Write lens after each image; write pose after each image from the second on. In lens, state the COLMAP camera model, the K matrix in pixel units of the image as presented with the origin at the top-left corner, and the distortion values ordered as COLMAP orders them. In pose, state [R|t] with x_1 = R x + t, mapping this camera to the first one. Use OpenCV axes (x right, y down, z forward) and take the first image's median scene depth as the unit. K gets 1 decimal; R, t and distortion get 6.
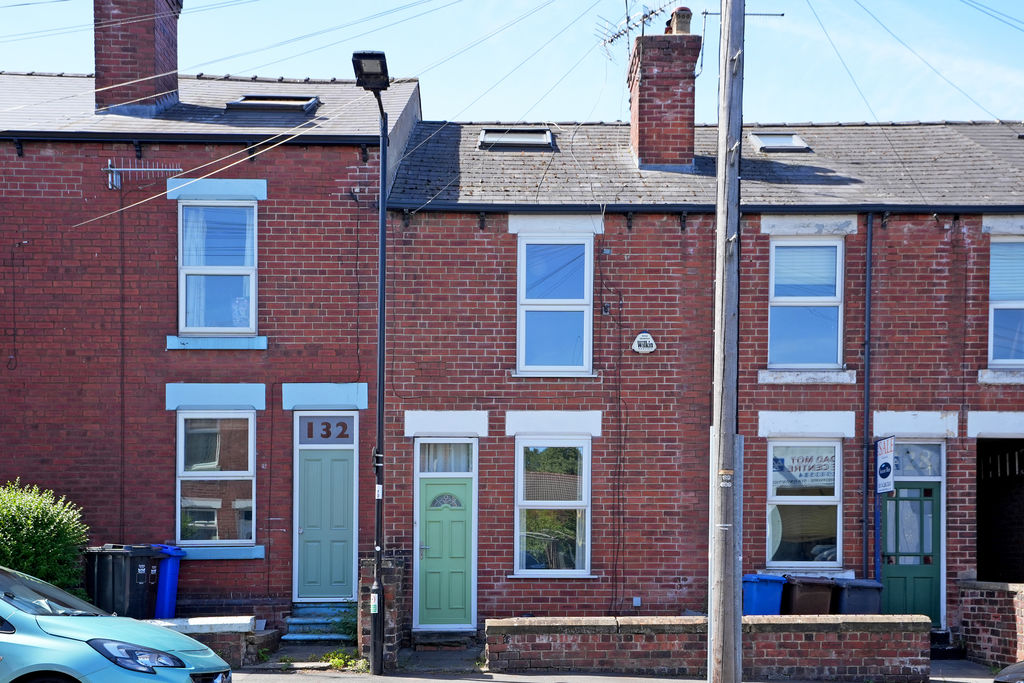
lens RADIAL K [[824.0, 0, 512.0], [0, 824.0, 341.5], [0, 0, 1]] dist [0.033291, 0.003405]
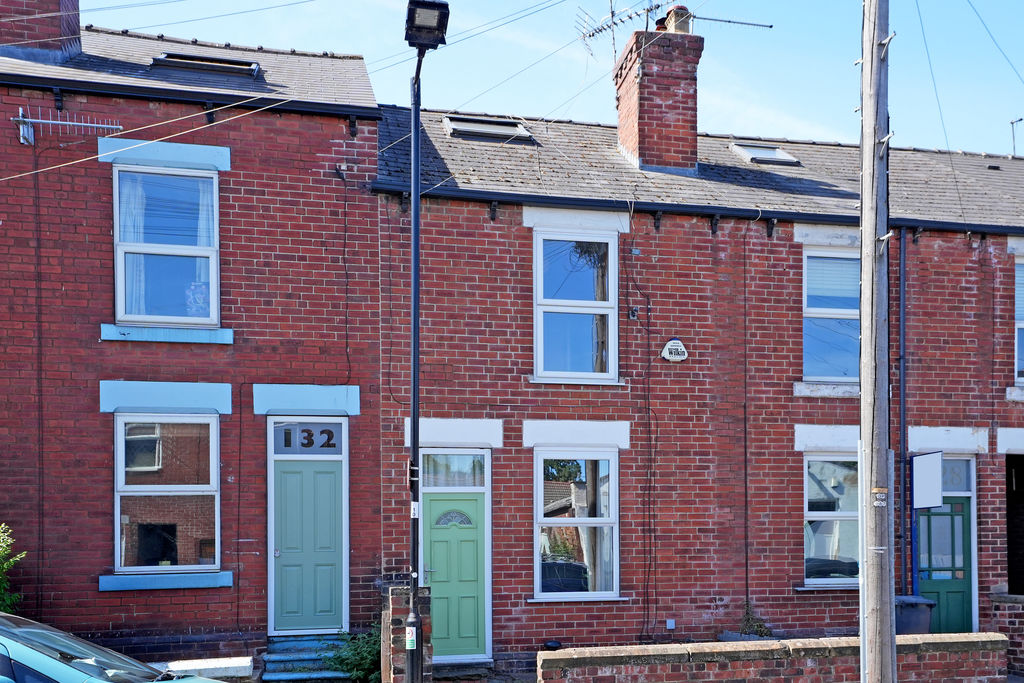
lens RADIAL K [[814.5, 0, 512.4], [0, 814.5, 364.0], [0, 0, 1]] dist [0.030128, 0.004282]
pose [[0.978830, 0.030455, 0.202396, -0.203351], [-0.033192, 0.999398, 0.010142, 0.013380], [-0.201965, -0.016645, 0.979251, 0.117048]]
